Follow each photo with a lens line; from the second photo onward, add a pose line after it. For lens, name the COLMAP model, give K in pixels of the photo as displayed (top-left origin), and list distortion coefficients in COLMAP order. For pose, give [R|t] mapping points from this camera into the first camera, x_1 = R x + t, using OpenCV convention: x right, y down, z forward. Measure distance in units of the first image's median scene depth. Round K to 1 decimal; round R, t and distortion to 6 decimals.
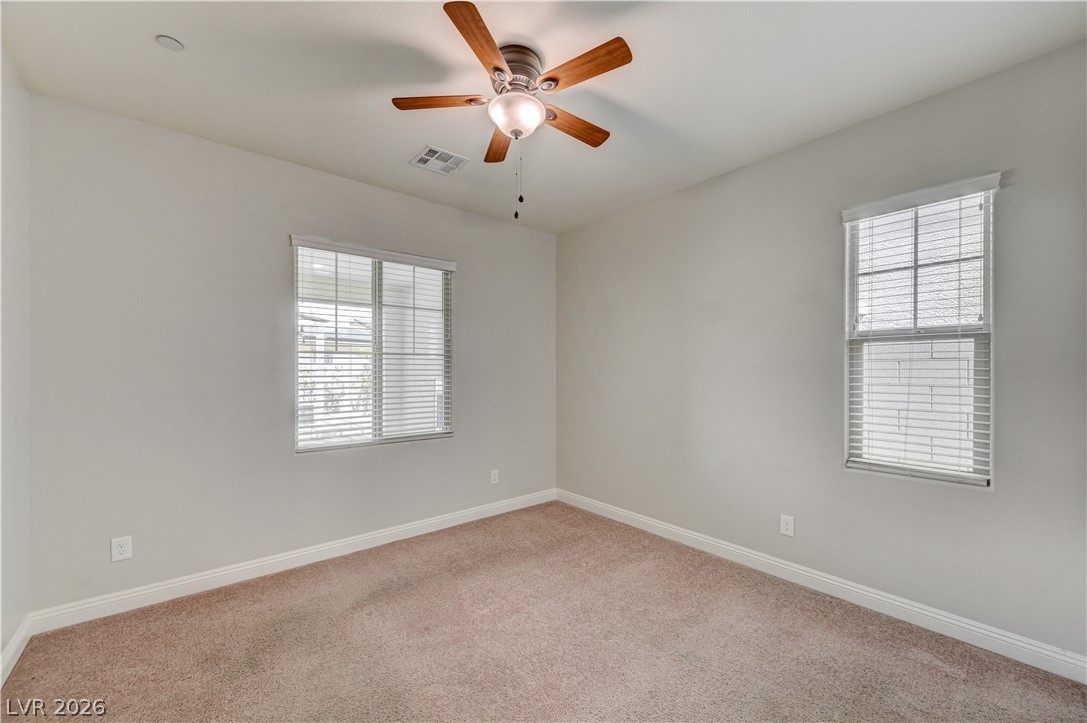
lens RADIAL K [[423.8, 0, 545.1], [0, 423.8, 365.3], [0, 0, 1]] dist [0.000383, -0.000202]
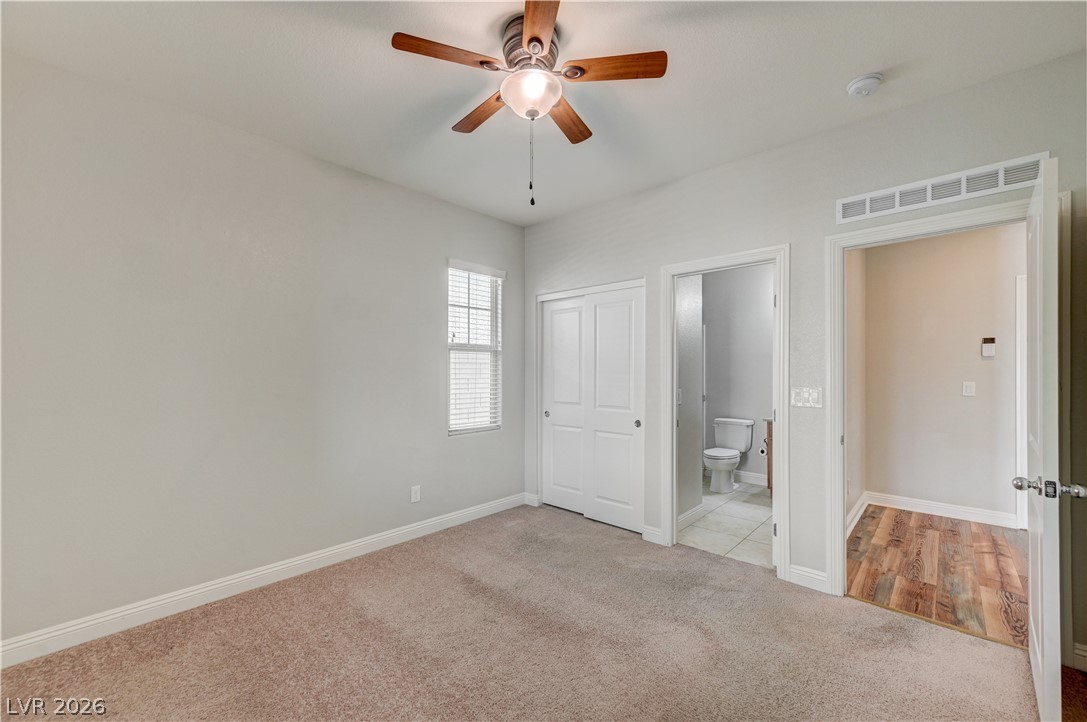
lens RADIAL K [[423.8, 0, 546.8], [0, 423.8, 365.3], [0, 0, 1]] dist [0.000383, -0.000202]
pose [[-0.107630, 0.010225, 0.994138, -0.816178], [-0.013438, 0.999841, -0.011739, 0.011590], [-0.994100, -0.014622, -0.107475, 0.872666]]
